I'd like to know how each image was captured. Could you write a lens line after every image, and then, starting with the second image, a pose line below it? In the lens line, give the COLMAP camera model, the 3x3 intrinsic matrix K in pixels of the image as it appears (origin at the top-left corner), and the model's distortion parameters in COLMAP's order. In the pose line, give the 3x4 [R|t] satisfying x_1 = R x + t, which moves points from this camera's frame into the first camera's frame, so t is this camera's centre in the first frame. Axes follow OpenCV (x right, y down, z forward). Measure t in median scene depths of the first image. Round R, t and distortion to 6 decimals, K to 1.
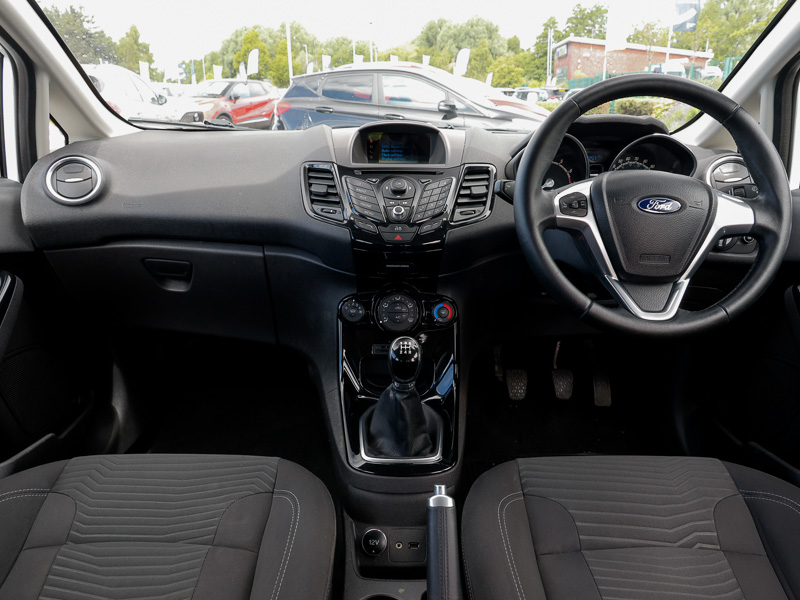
lens RADIAL K [[537.7, 0, 397.9], [0, 537.7, 303.5], [0, 0, 1]] dist [0.005503, -0.000998]
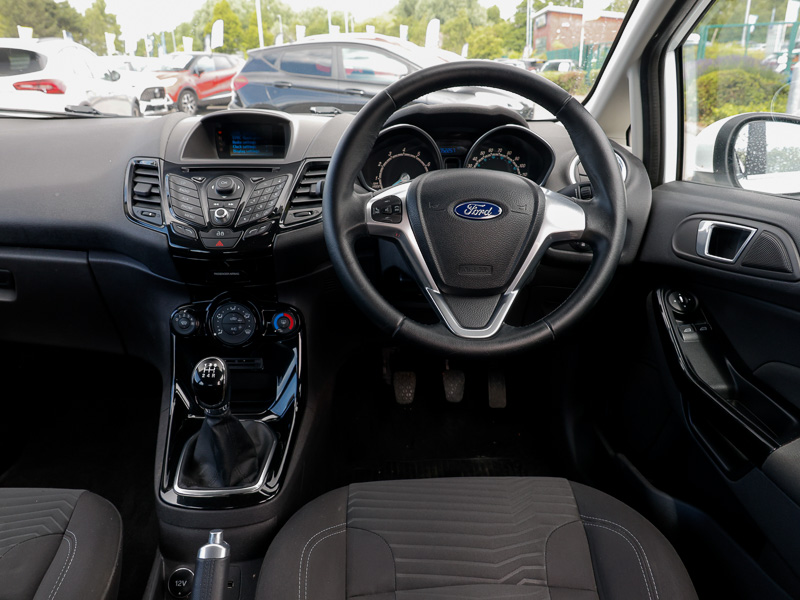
lens RADIAL K [[537.7, 0, 402.5], [0, 537.7, 297.4], [0, 0, 1]] dist [0.005503, -0.000998]
pose [[0.999662, -0.015132, 0.021162, 0.276053], [0.014345, 0.999218, 0.036846, -0.059213], [-0.021703, -0.036530, 0.999097, 0.083929]]
